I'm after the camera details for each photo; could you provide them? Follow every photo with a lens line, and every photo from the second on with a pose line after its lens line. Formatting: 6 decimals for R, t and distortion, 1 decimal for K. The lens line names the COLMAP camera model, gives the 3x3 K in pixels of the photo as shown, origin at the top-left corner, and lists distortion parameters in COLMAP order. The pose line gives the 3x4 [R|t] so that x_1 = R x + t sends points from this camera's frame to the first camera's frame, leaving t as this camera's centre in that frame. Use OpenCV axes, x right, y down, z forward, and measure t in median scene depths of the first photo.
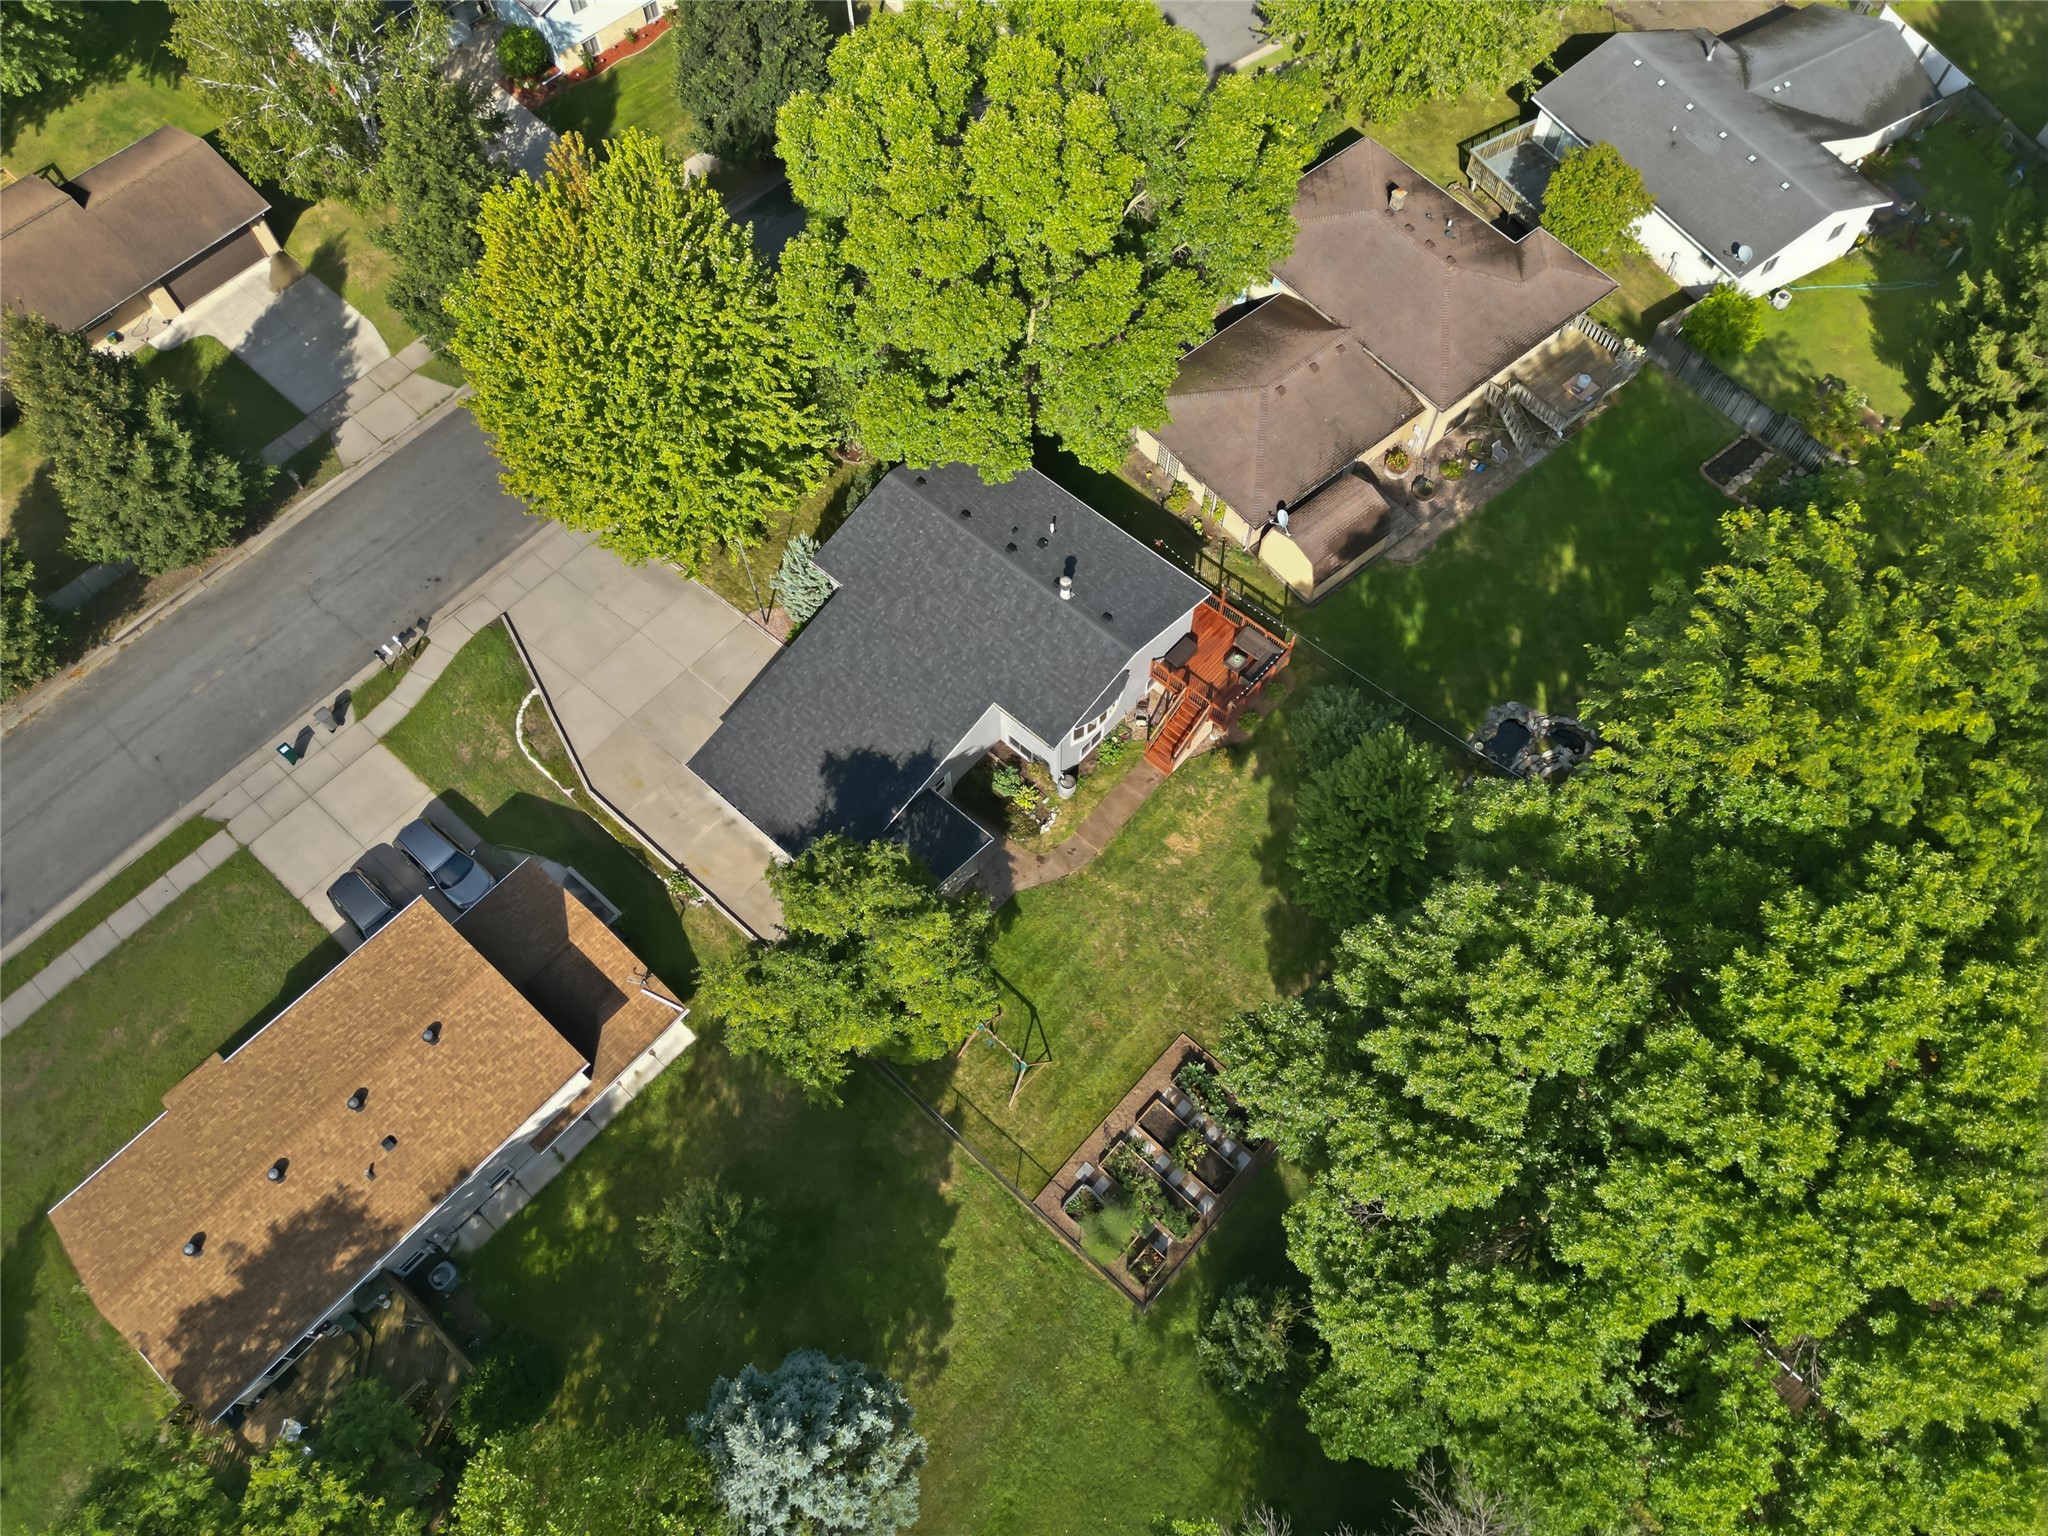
lens RADIAL K [[1415.4, 0, 1019.6], [0, 1415.4, 779.9], [0, 0, 1]] dist [0.062611, -0.059250]
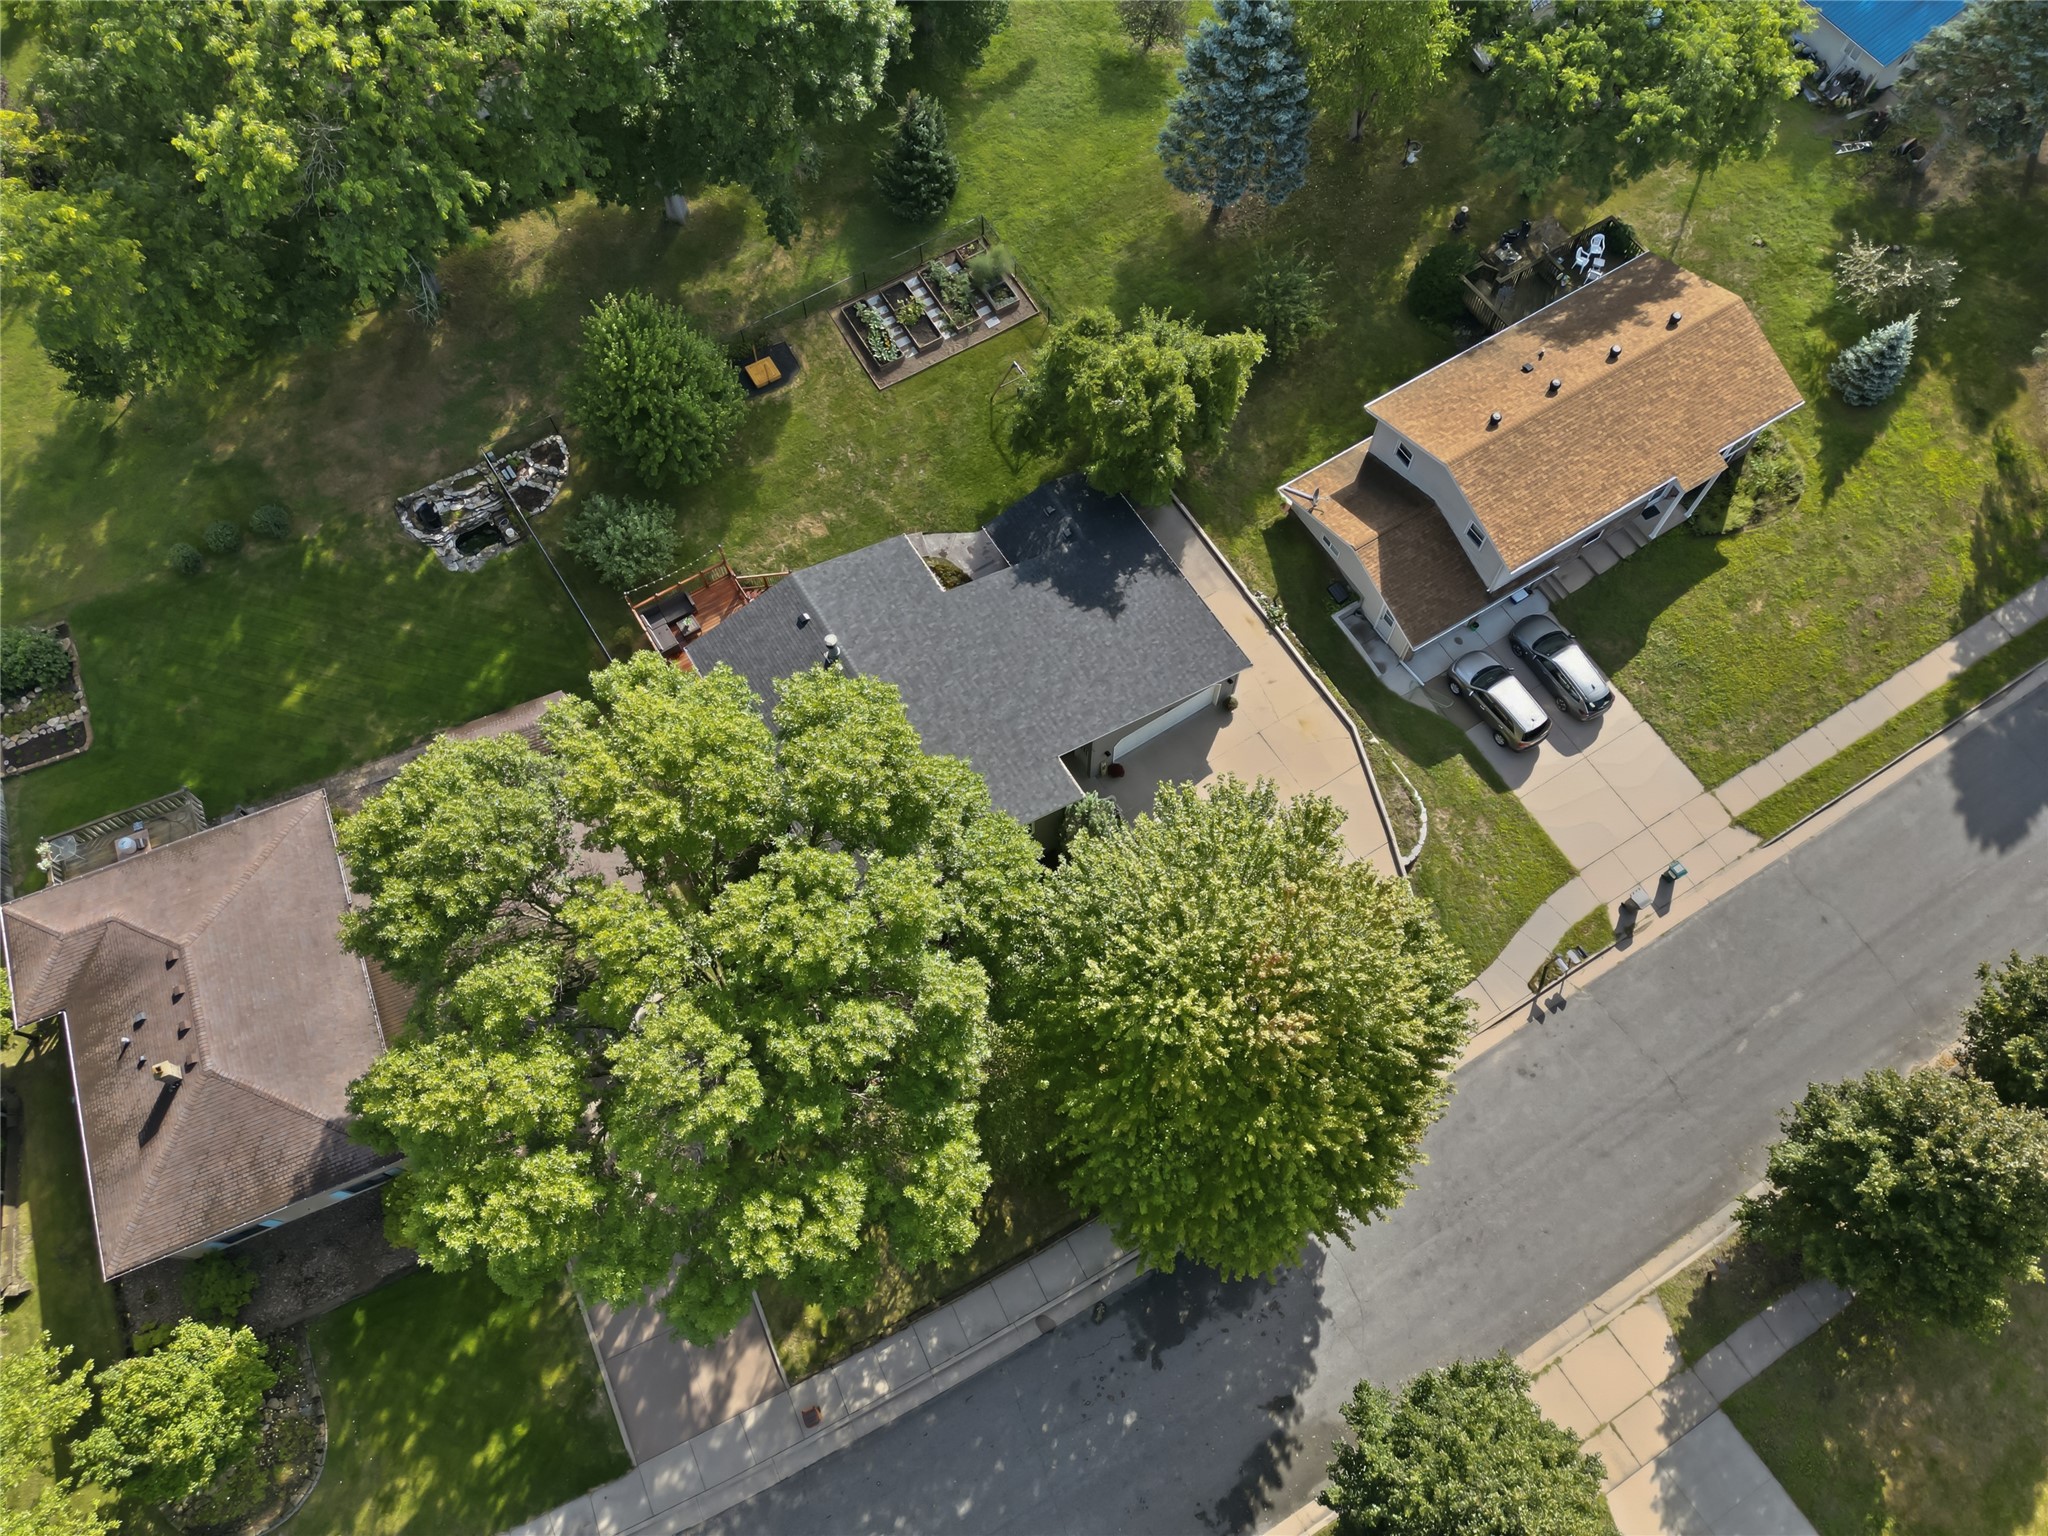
lens RADIAL K [[1415.4, 0, 1018.2], [0, 1415.4, 778.3], [0, 0, 1]] dist [0.062611, -0.059250]
pose [[-0.957753, -0.250146, 0.141903, -0.228010], [0.268538, -0.601242, 0.752593, -0.814839], [-0.102940, 0.758904, 0.643015, 0.419269]]
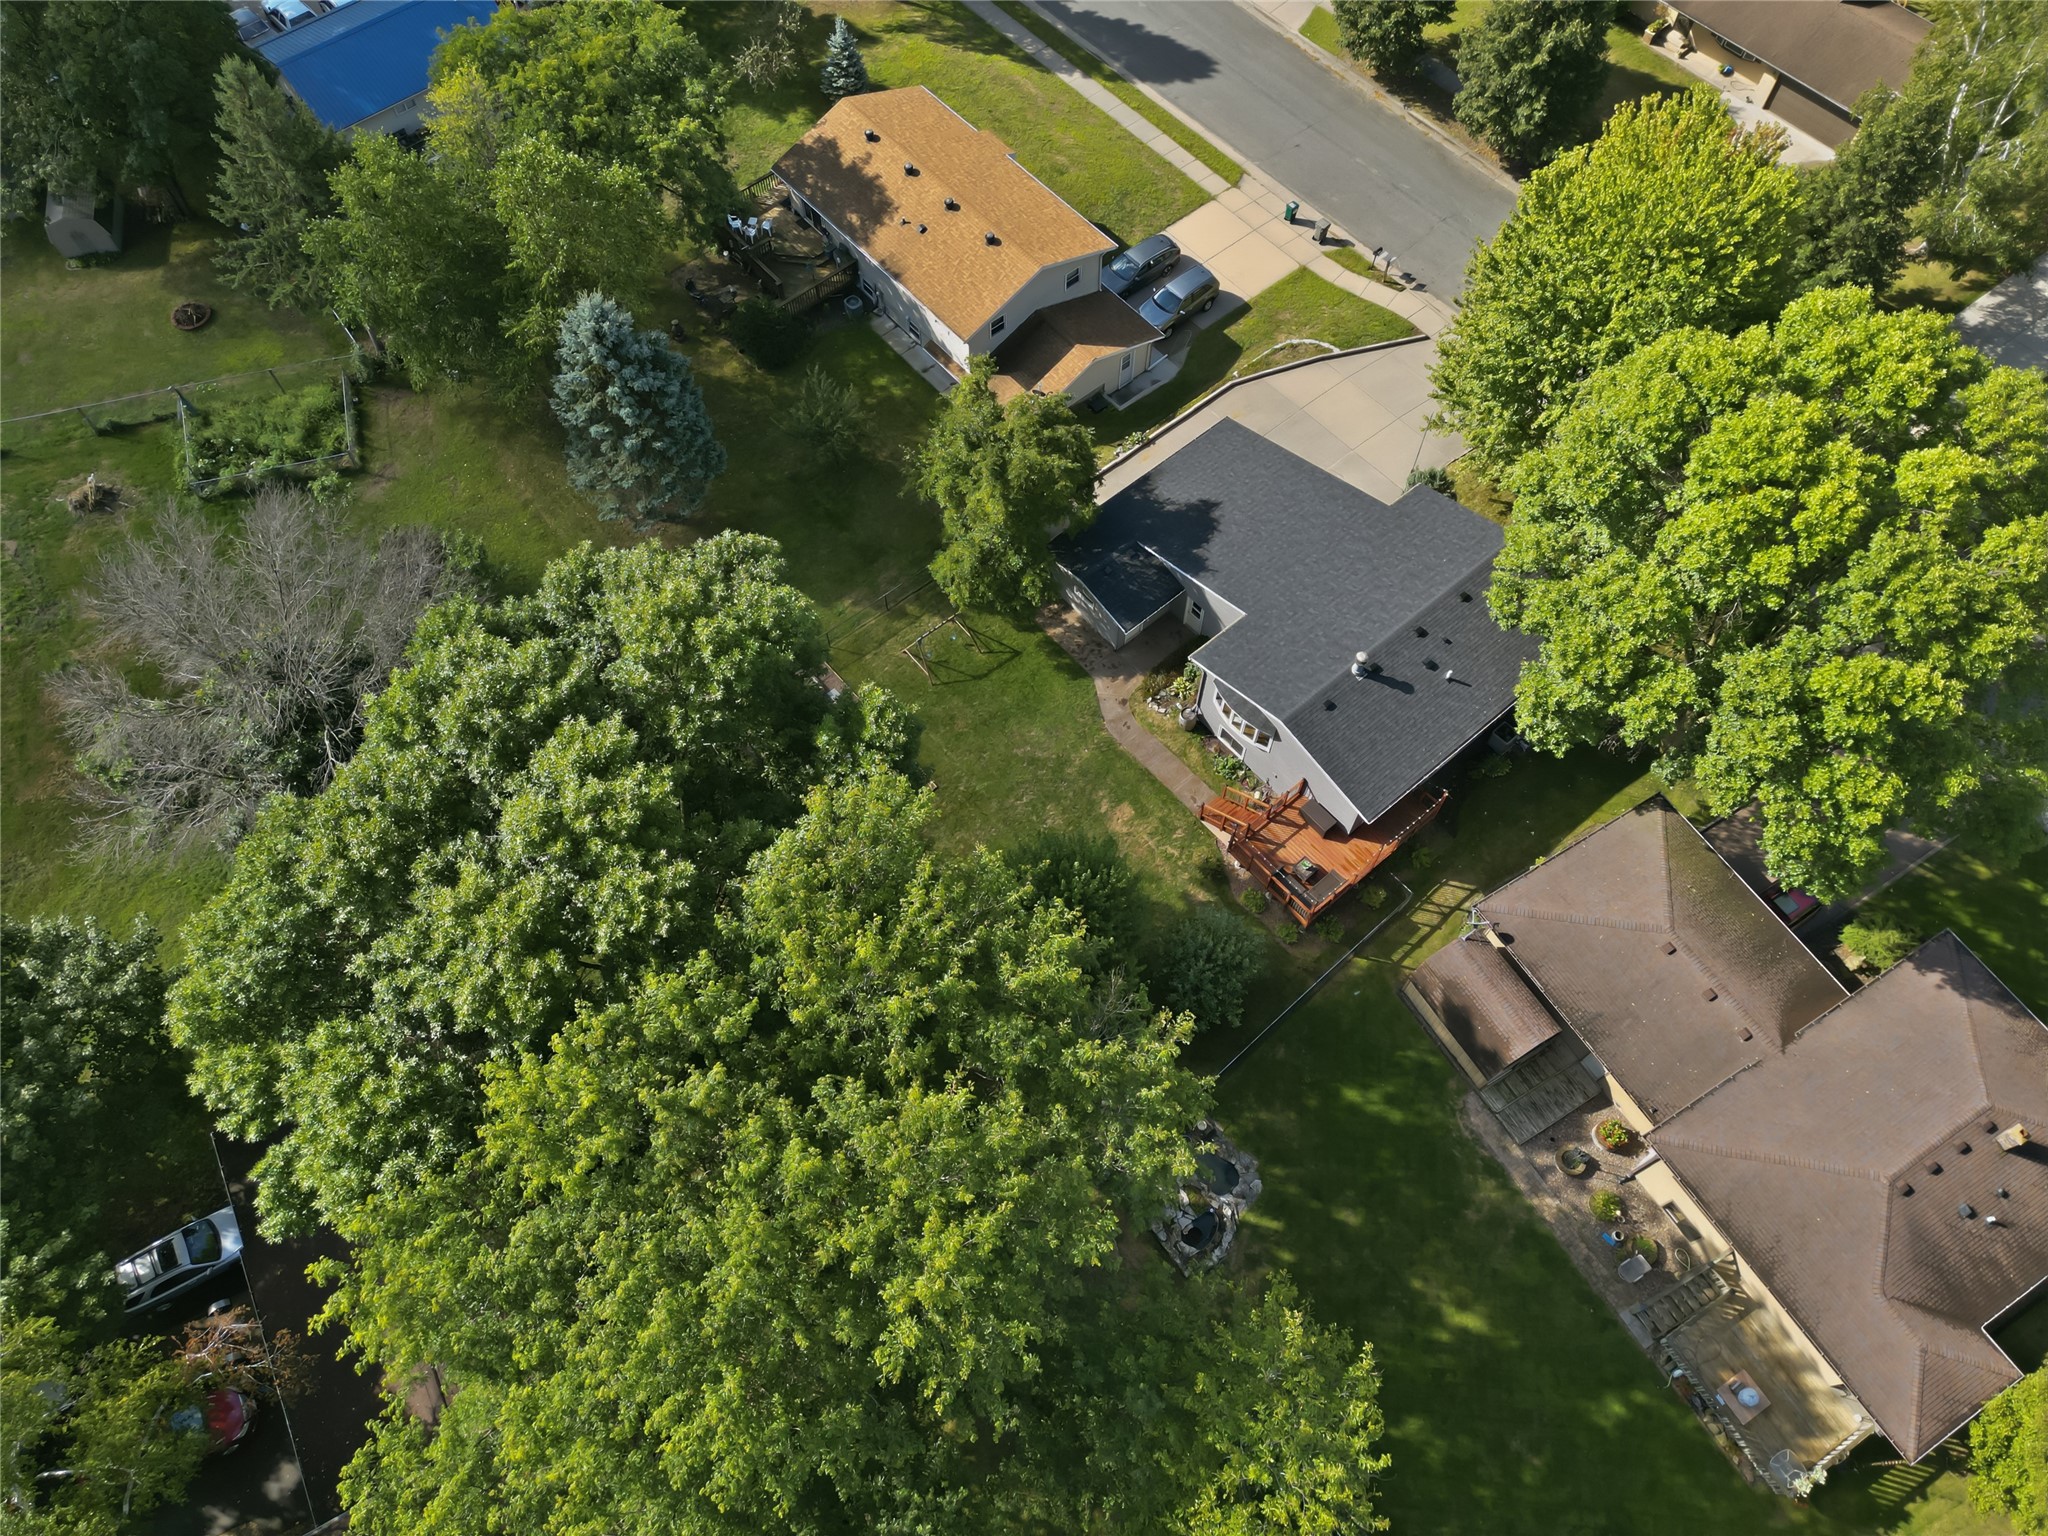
lens RADIAL K [[1415.4, 0, 1023.7], [0, 1415.4, 781.6], [0, 0, 1]] dist [0.062611, -0.059250]
pose [[-0.136215, 0.884105, -0.446995, 0.538696], [-0.878132, 0.101124, 0.467609, -0.358789], [0.458618, 0.456216, 0.762586, 0.173409]]
